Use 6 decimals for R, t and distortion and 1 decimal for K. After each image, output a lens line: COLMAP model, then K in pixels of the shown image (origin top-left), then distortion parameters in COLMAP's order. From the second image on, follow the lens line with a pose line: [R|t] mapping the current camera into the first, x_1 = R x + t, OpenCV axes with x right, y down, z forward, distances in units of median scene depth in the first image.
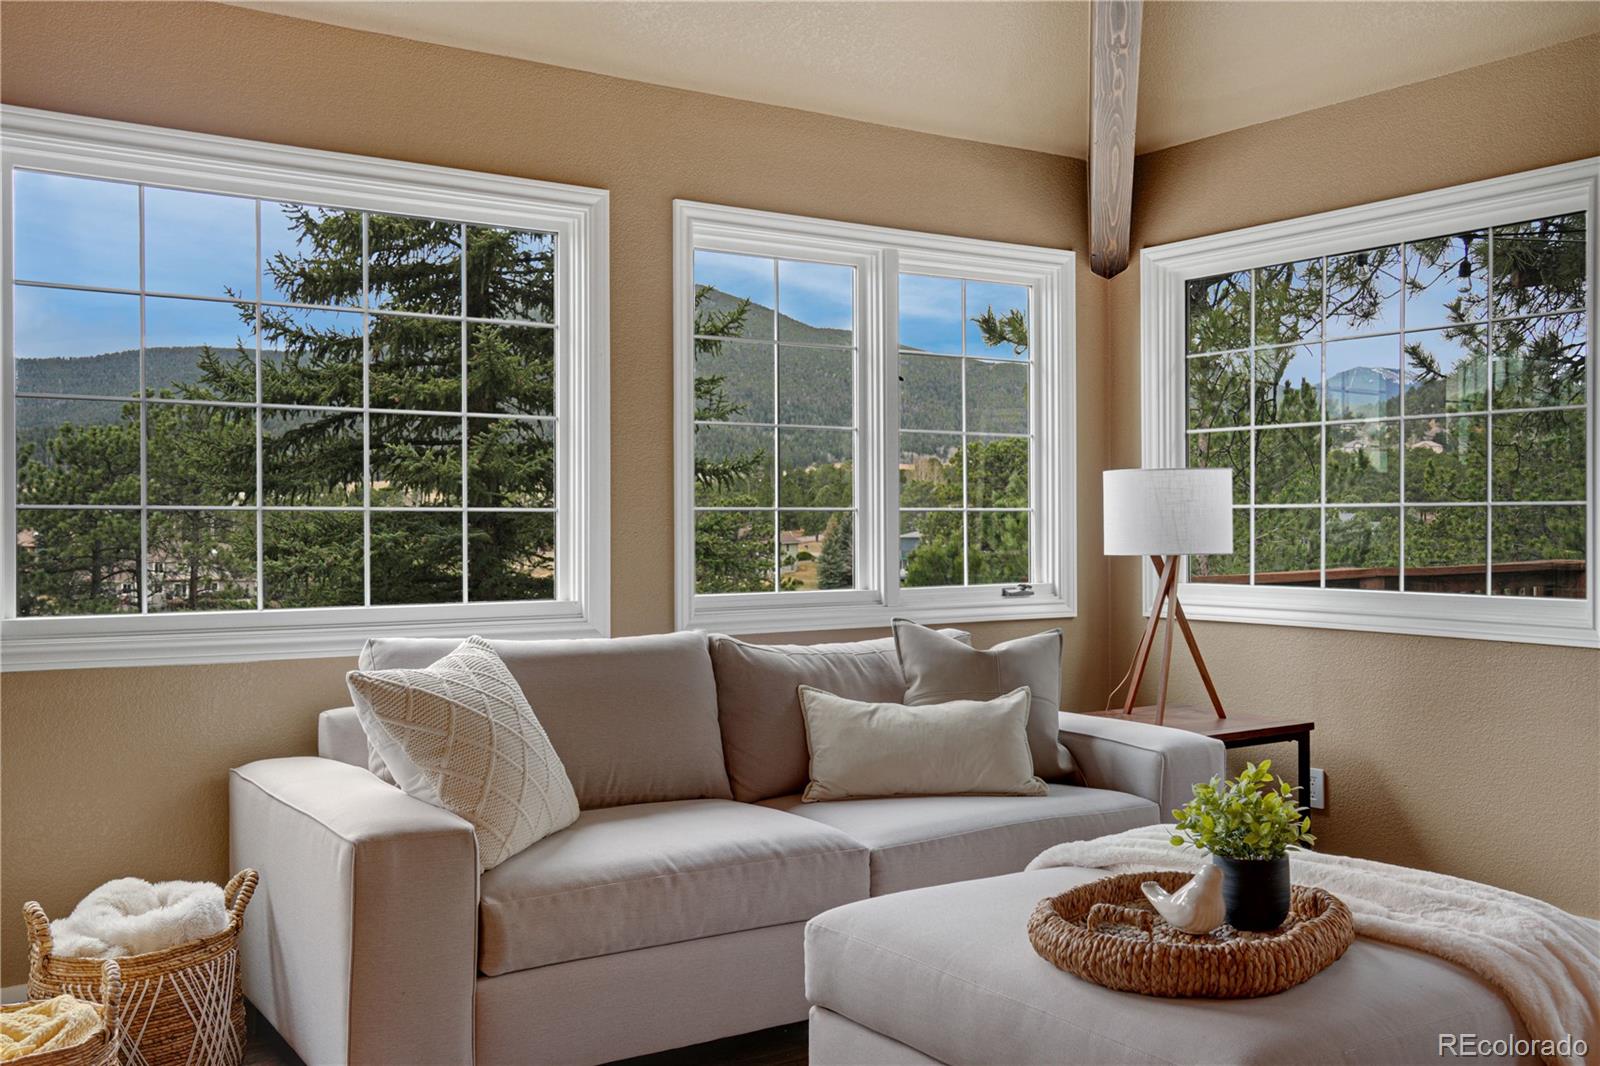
lens RADIAL K [[1542.9, 0, 794.7], [0, 1542.9, 530.1], [0, 0, 1]] dist [-0.037945, 0.000000]
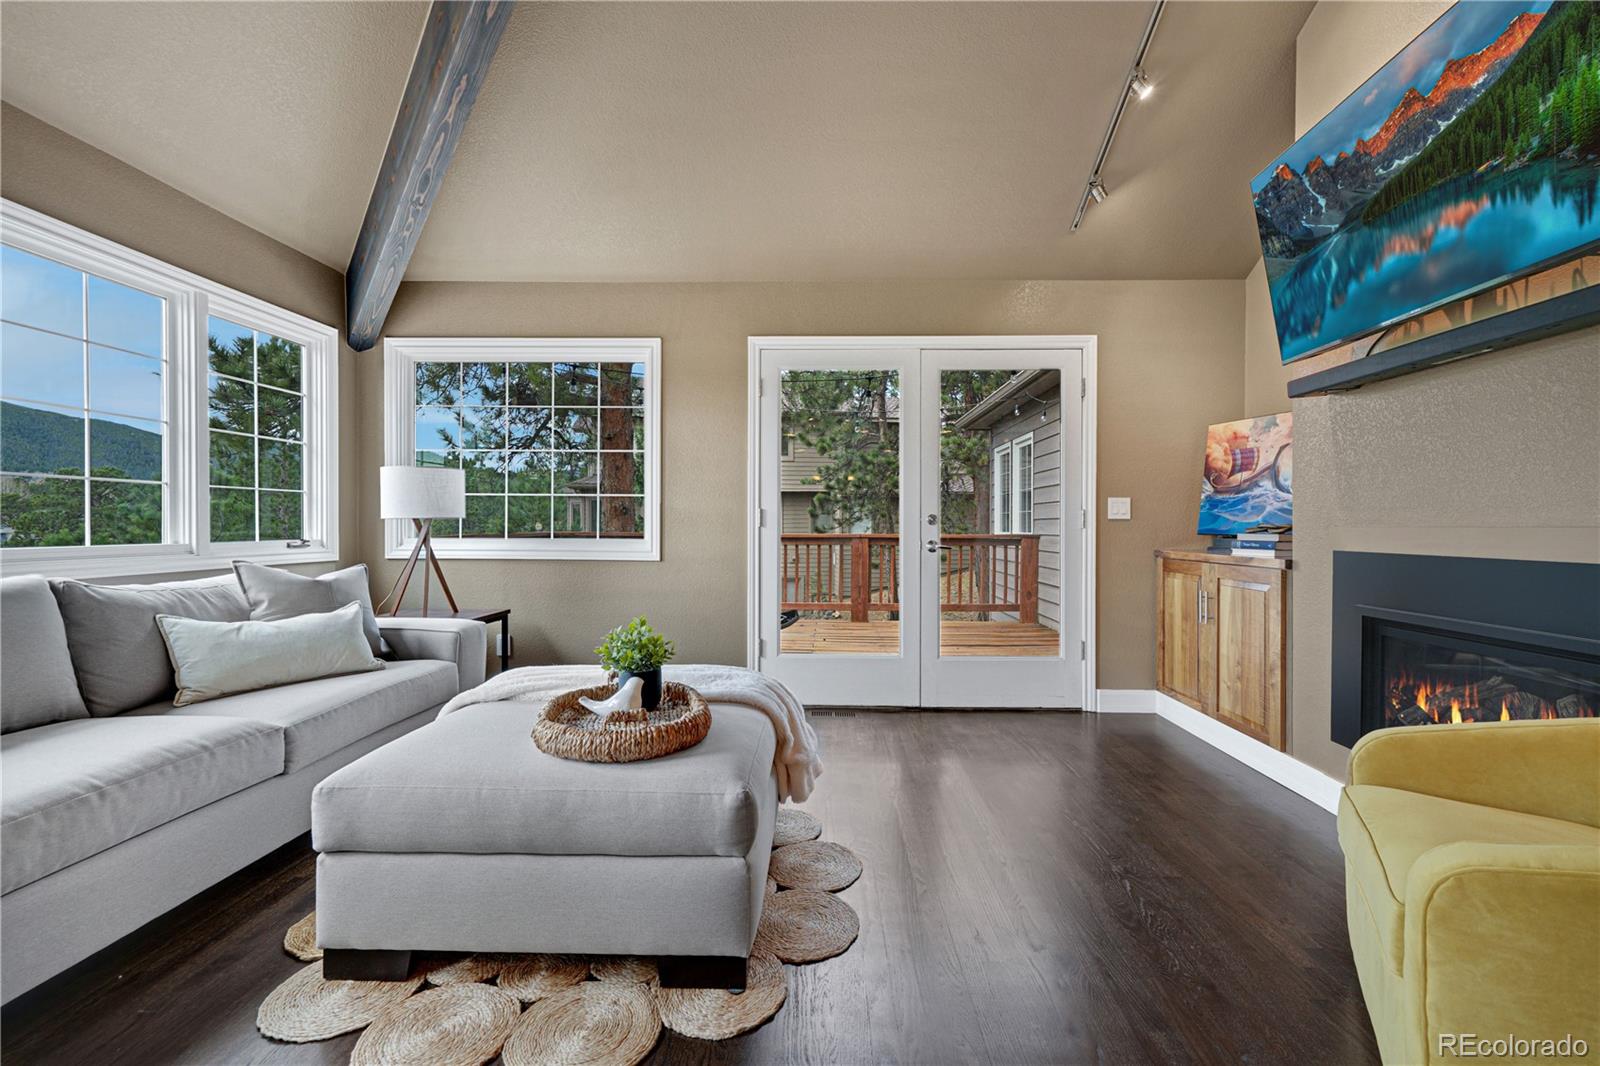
lens RADIAL K [[682.2, 0, 805.4], [0, 682.2, 532.0], [0, 0, 1]] dist [-0.005780, 0.000089]
pose [[0.556403, -0.000087, 0.830913, -0.162372], [0.001486, 0.999998, -0.000891, 0.035152], [-0.830911, 0.001731, 0.556402, 0.261405]]
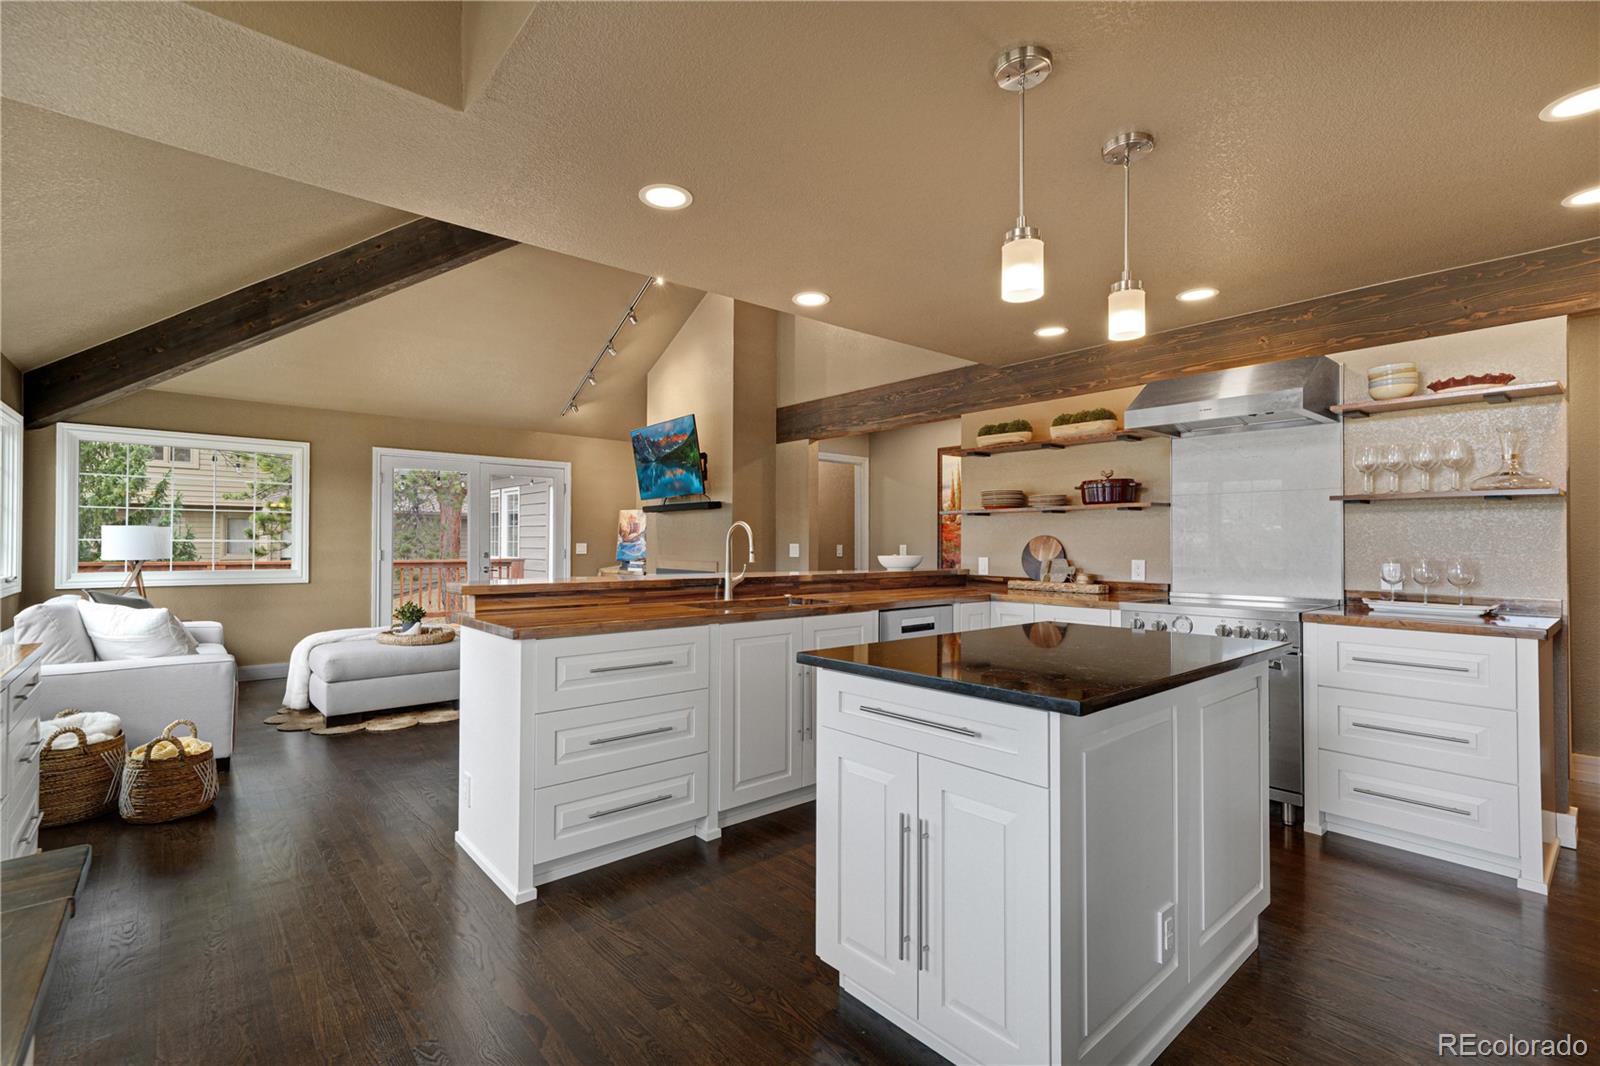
lens RADIAL K [[732.5, 0, 800.6], [0, 732.5, 533.2], [0, 0, 1]] dist [0.020445, -0.000164]
pose [[-0.153216, 0.018416, 0.988021, -1.181993], [0.004878, 0.999828, -0.017879, 0.001852], [-0.988181, 0.002080, -0.153280, 0.142479]]
